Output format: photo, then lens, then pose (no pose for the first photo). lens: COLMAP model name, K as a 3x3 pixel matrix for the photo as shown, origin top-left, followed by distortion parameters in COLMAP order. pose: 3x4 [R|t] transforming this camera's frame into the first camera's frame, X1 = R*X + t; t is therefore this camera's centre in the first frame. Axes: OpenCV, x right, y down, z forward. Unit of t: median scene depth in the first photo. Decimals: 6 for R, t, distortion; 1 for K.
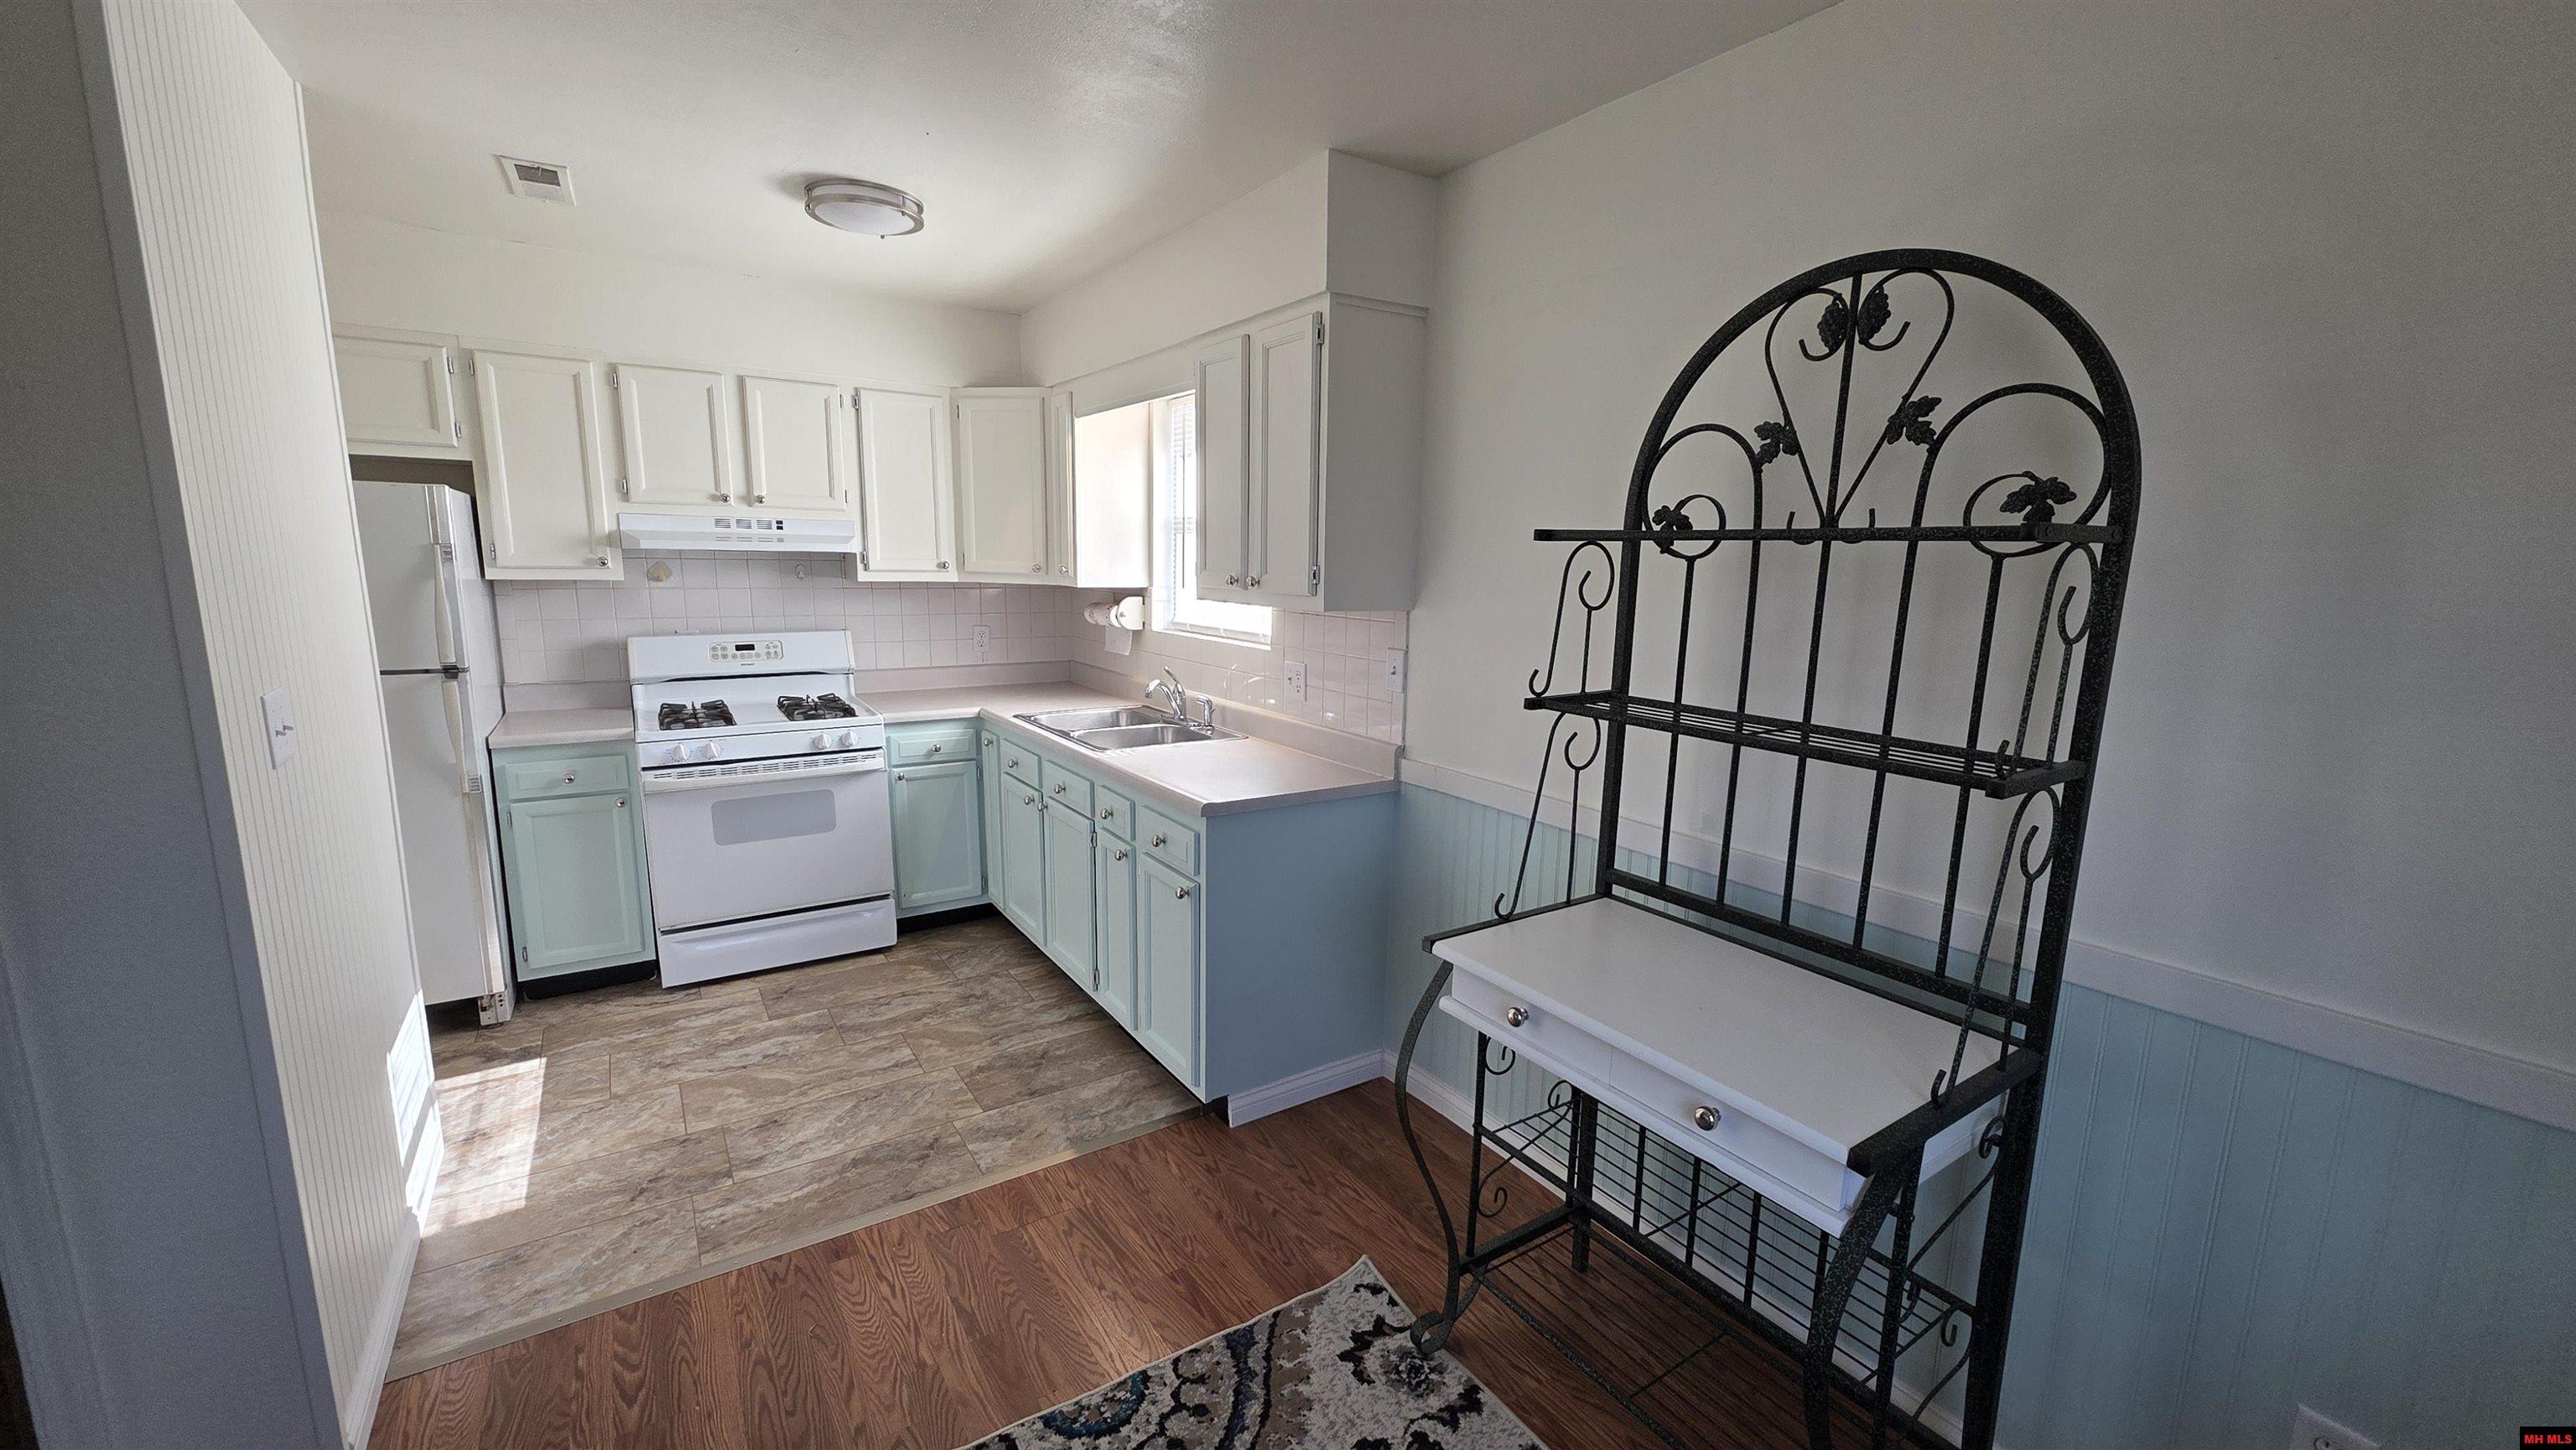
lens RADIAL K [[1020.4, 0, 1289.2], [0, 1020.4, 726.2], [0, 0, 1]] dist [-0.004260, -0.001316]
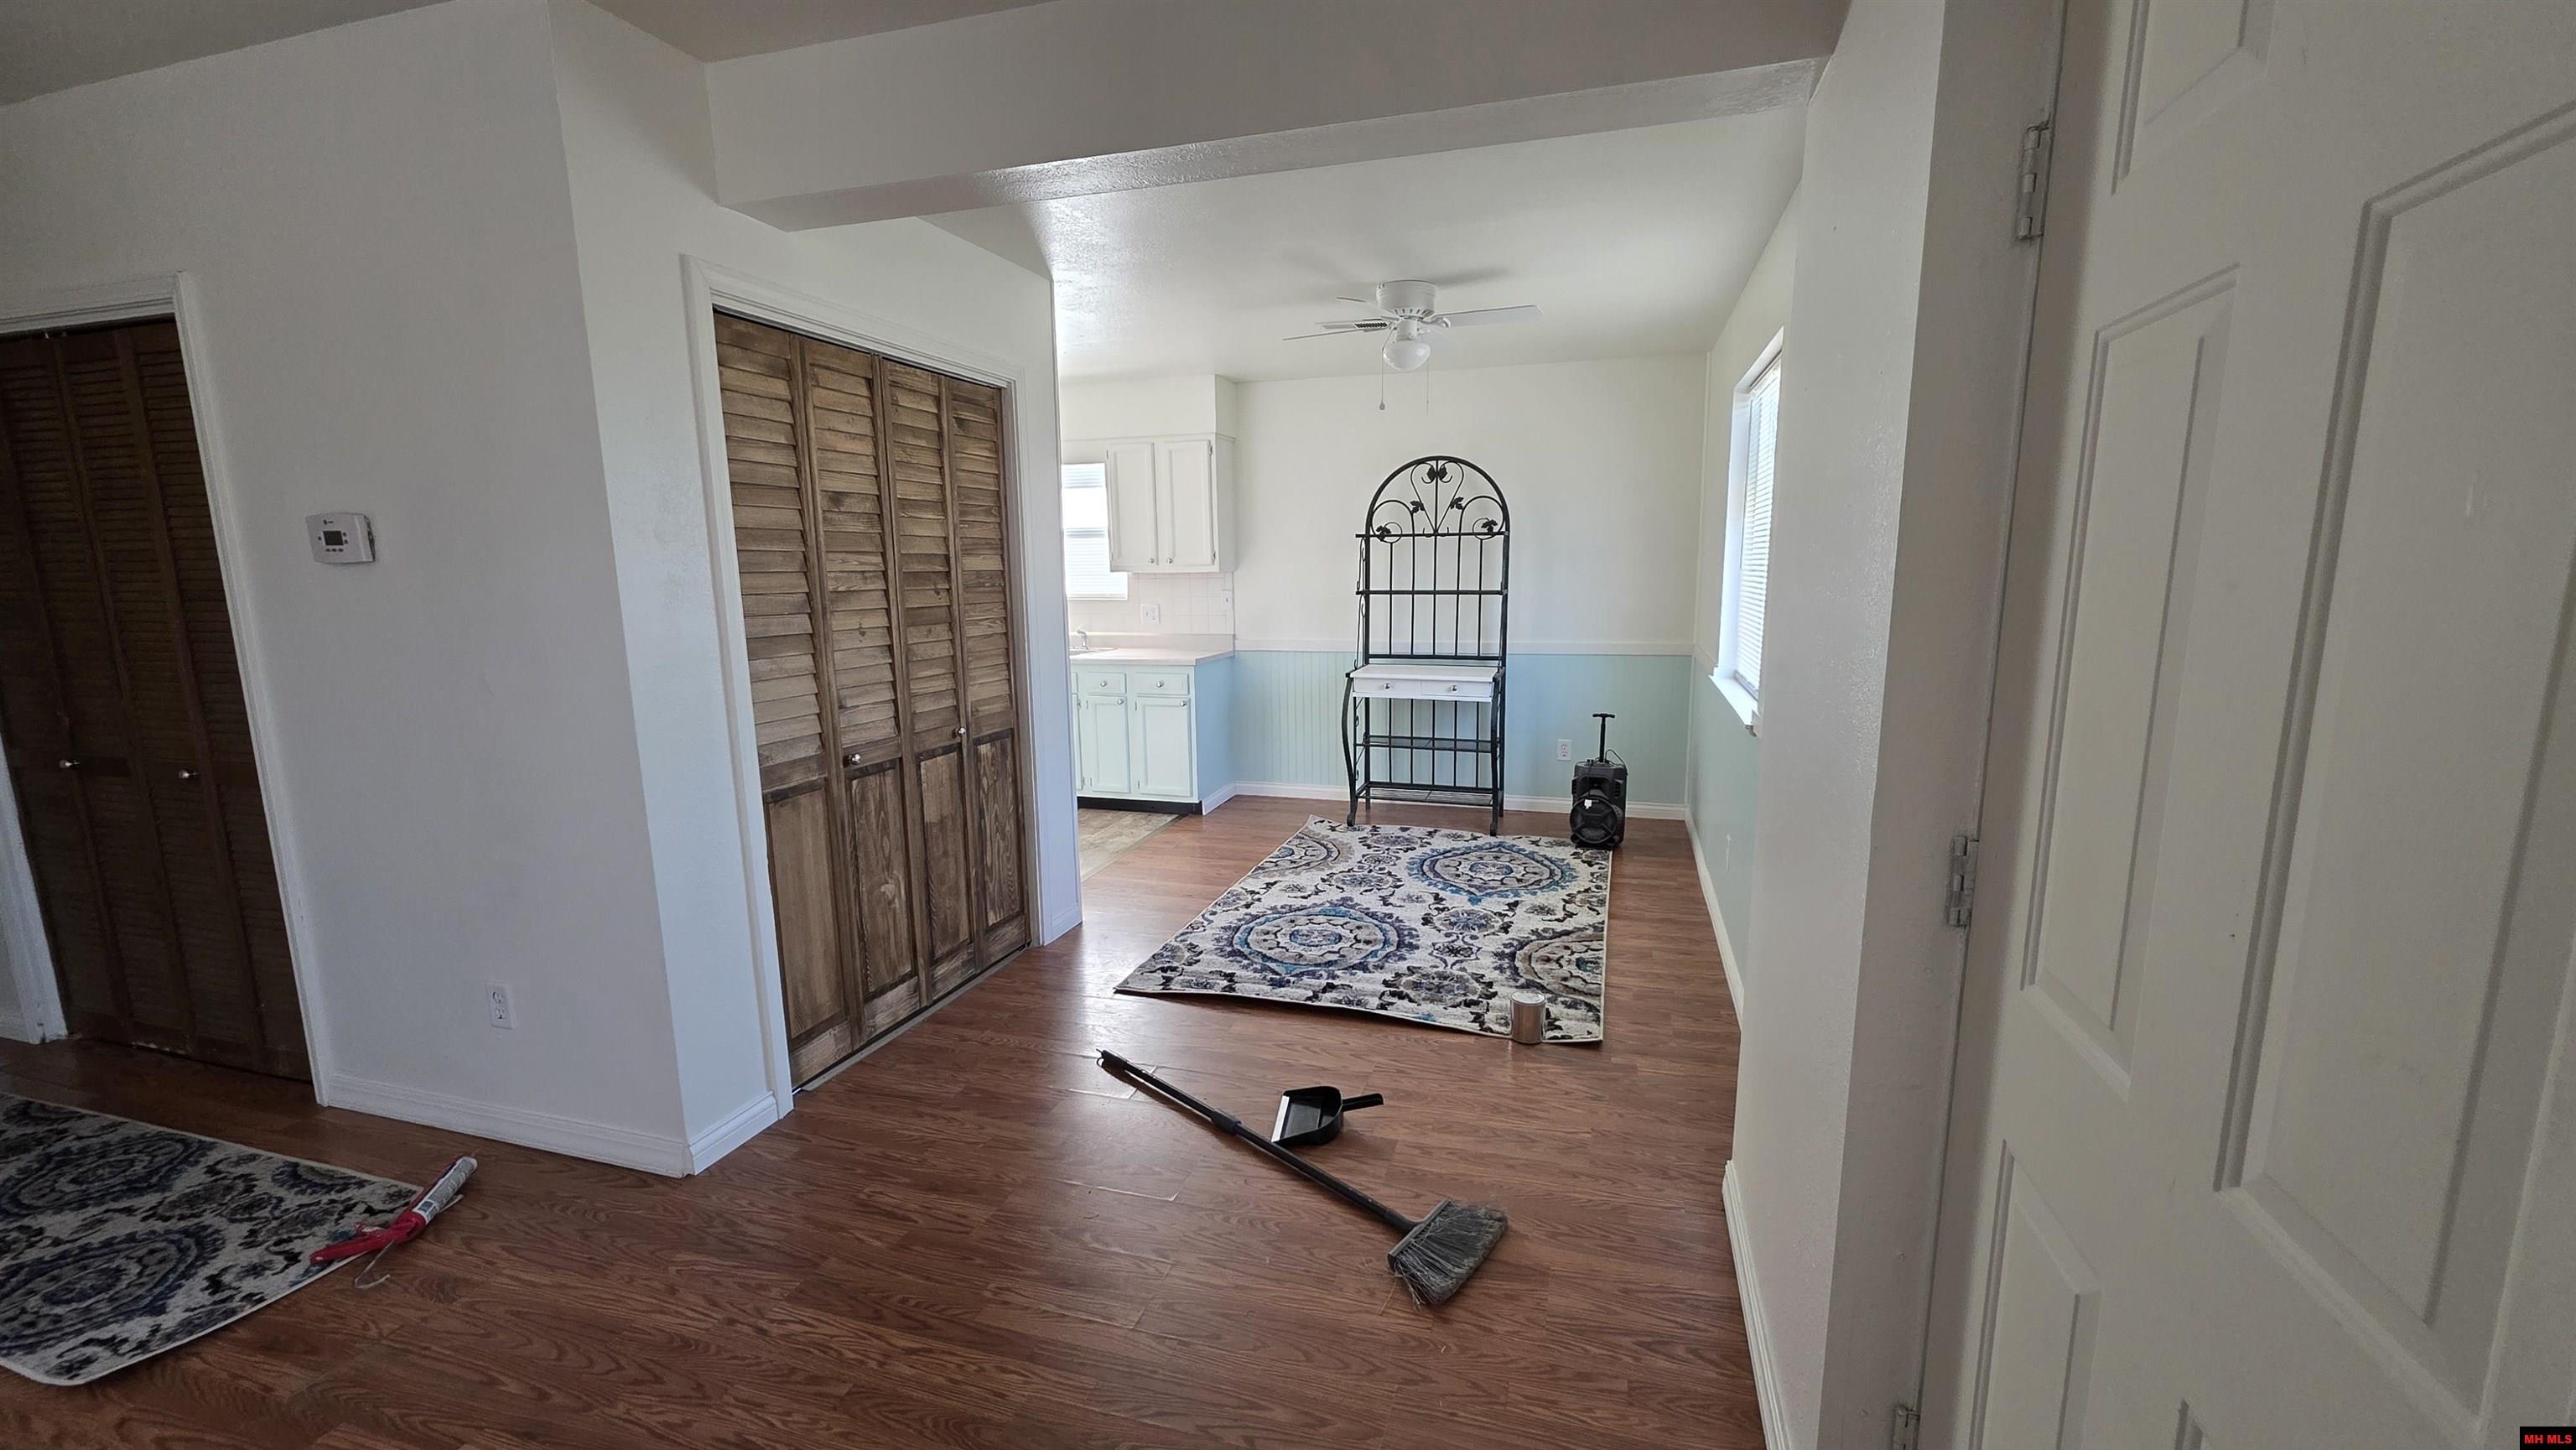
lens RADIAL K [[1020.4, 0, 1293.5], [0, 1020.4, 736.8], [0, 0, 1]] dist [-0.004260, -0.001316]
pose [[0.764735, -0.128932, 0.631314, -2.050174], [0.131524, 0.990382, 0.042945, 0.269262], [-0.630779, 0.050191, 0.774337, -1.293420]]
